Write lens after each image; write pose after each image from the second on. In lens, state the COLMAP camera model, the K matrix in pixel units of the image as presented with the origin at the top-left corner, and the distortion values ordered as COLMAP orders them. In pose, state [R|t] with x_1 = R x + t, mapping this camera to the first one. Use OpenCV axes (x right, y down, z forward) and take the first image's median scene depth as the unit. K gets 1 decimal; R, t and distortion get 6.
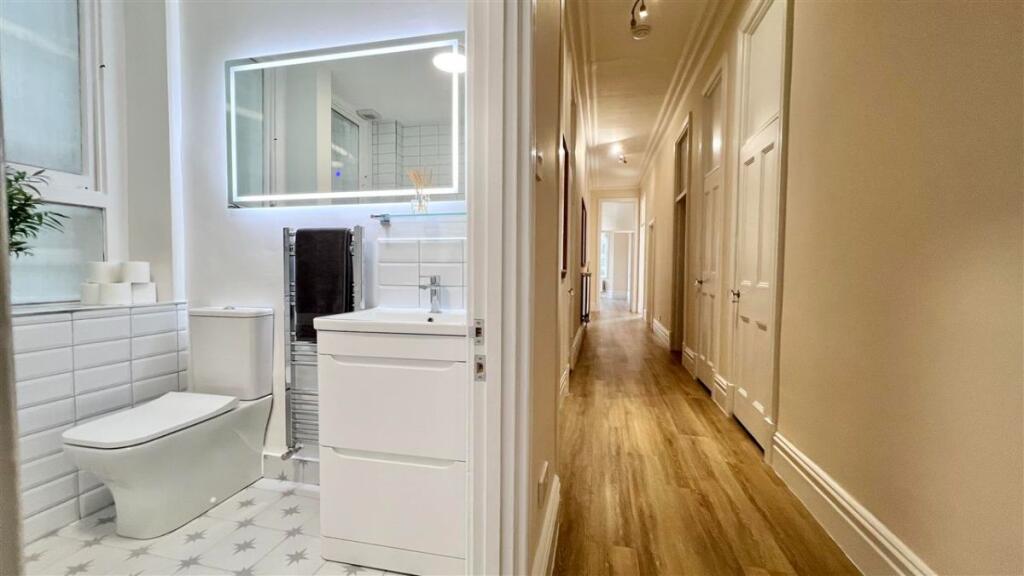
lens RADIAL K [[407.3, 0, 512.0], [0, 407.3, 288.0], [0, 0, 1]] dist [-0.000528, -0.000101]
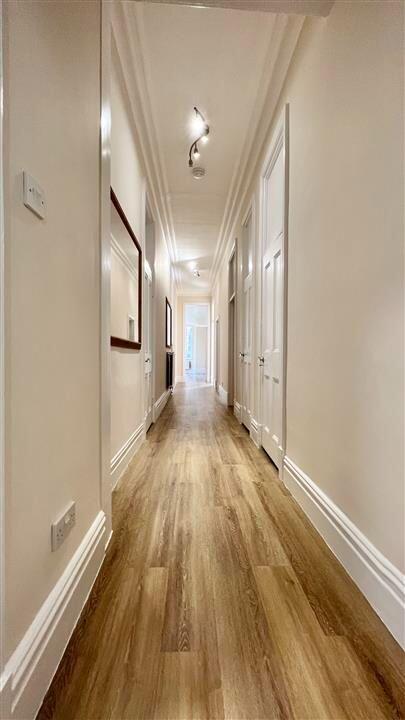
lens RADIAL K [[286.4, 0, 203.8], [0, 286.4, 360.5], [0, 0, 1]] dist [-0.000528, -0.000101]
pose [[0.967910, -0.004814, 0.251252, 0.101992], [0.012351, 0.999519, -0.028431, 0.040594], [-0.250994, 0.030622, 0.967504, 0.088164]]
